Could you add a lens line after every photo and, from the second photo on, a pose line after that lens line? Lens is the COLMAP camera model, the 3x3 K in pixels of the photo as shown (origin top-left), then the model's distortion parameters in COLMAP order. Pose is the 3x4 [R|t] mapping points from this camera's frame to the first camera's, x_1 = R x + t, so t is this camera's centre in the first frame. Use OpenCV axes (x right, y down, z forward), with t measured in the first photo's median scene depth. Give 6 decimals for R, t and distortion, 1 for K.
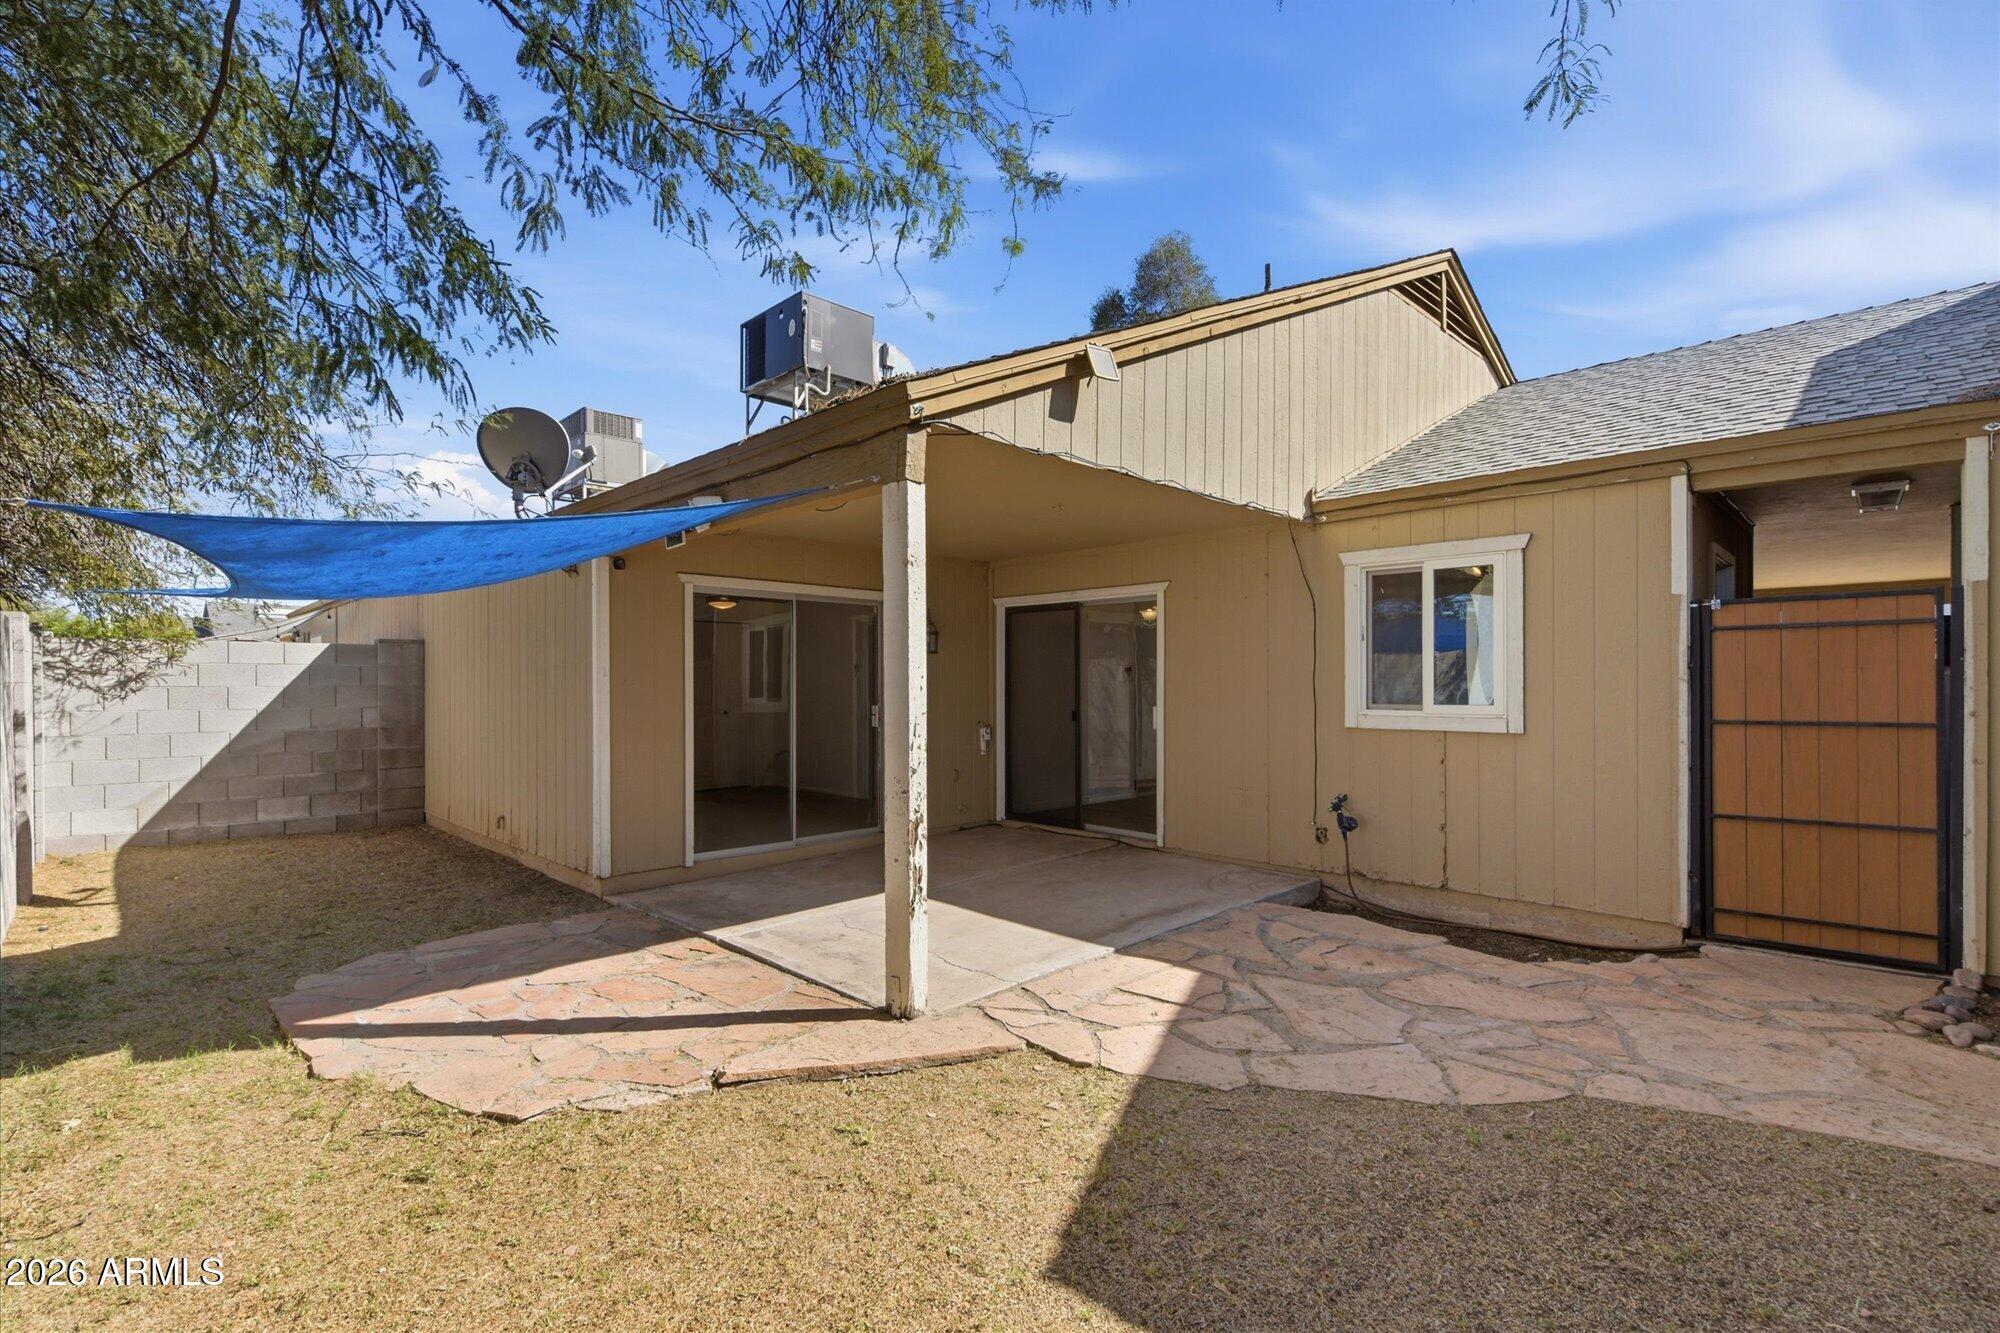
lens RADIAL K [[954.1, 0, 993.9], [0, 954.1, 671.3], [0, 0, 1]] dist [0.002392, -0.001166]
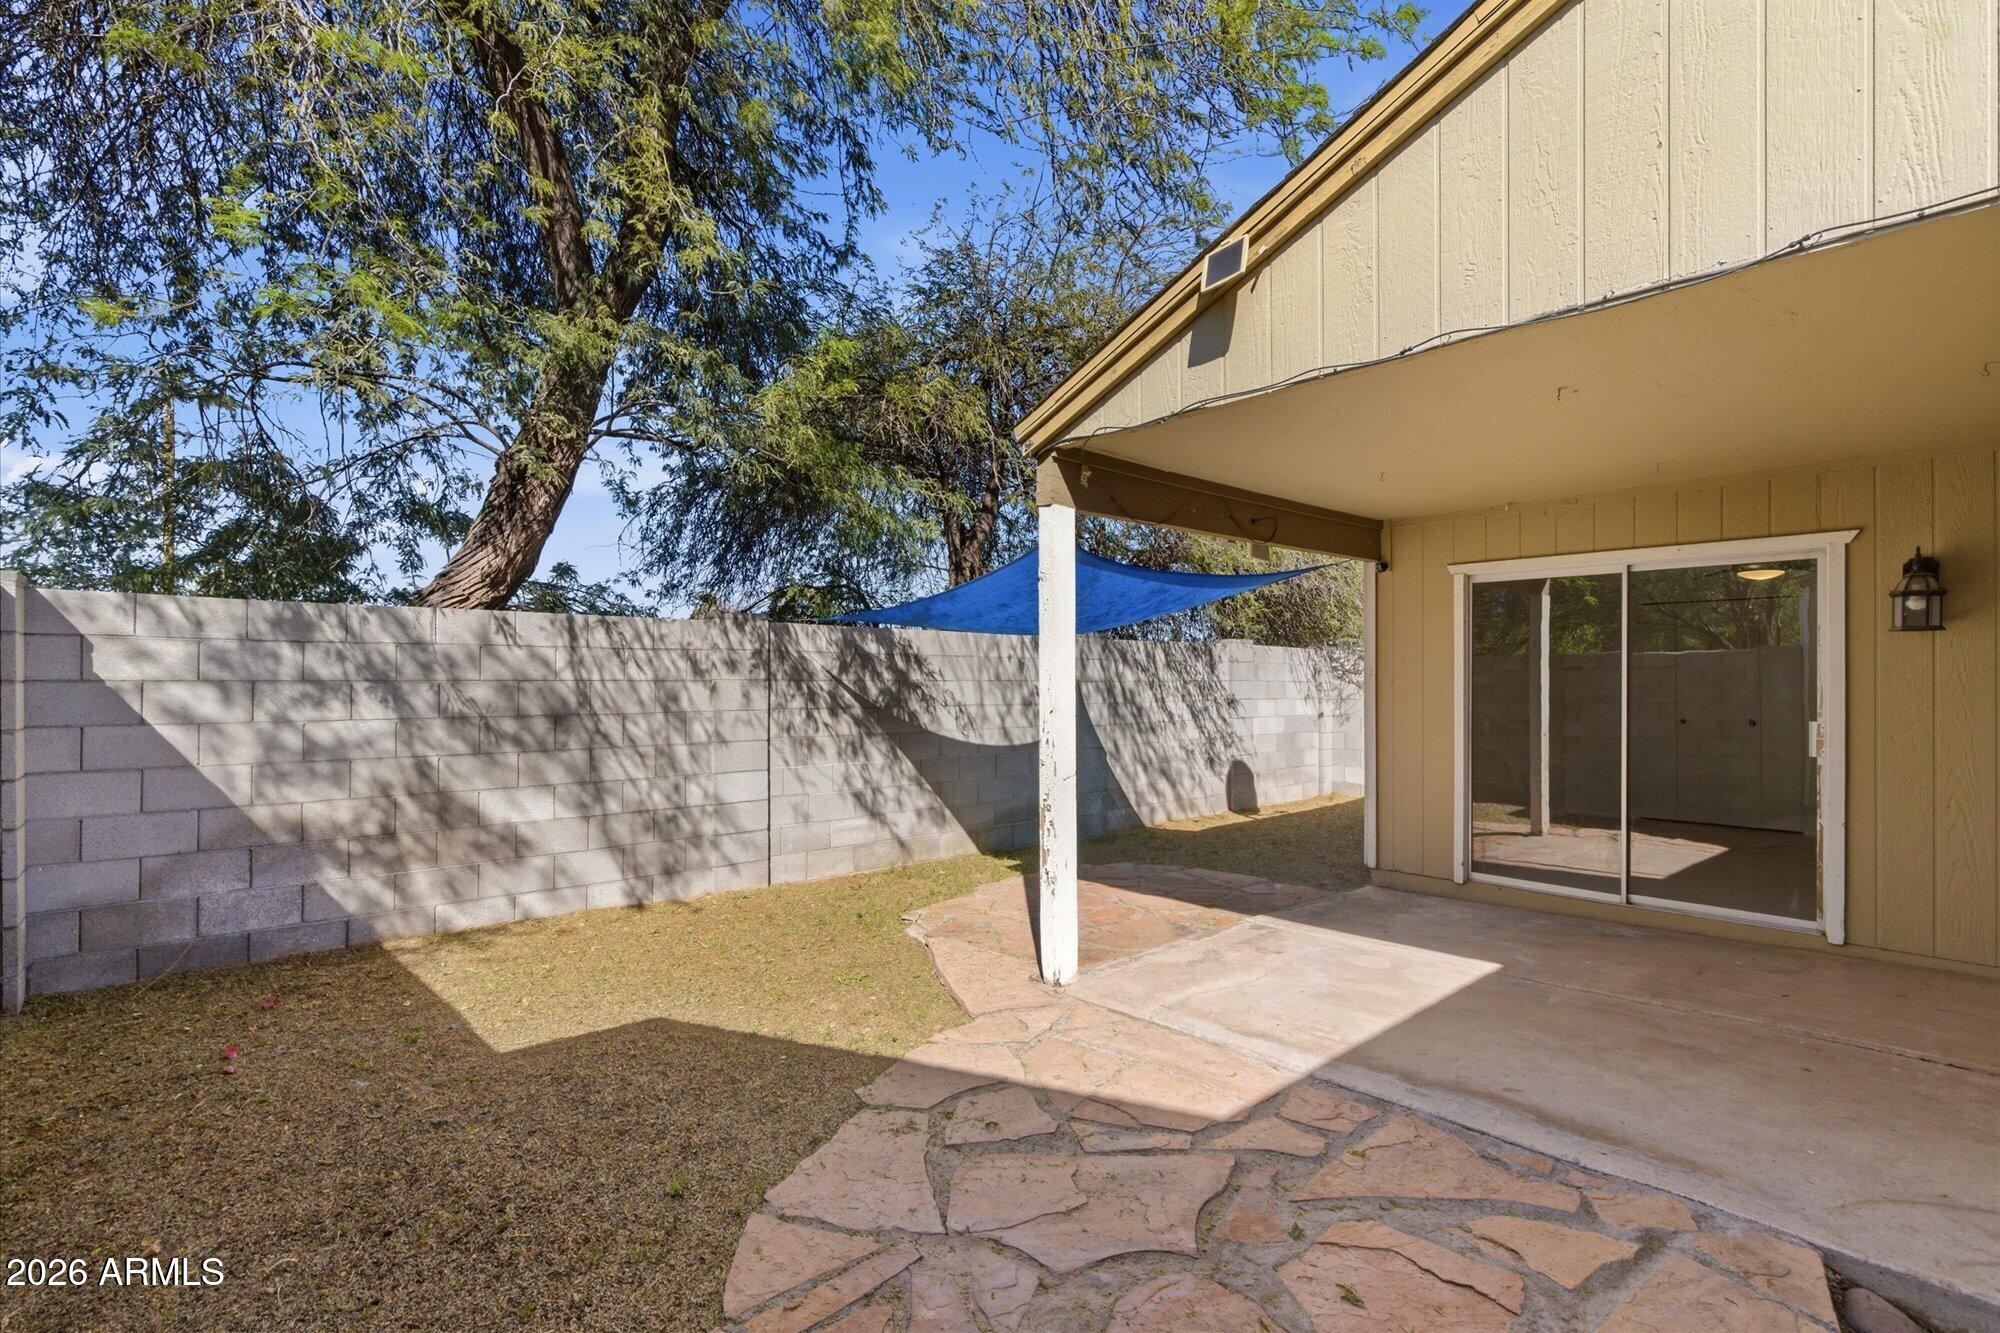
lens RADIAL K [[954.1, 0, 997.9], [0, 954.1, 685.3], [0, 0, 1]] dist [0.002392, -0.001166]
pose [[-0.077833, 0.009233, -0.996924, 0.894416], [0.012686, 0.999885, 0.008270, 0.000895], [0.996886, -0.012003, -0.077941, 0.892484]]
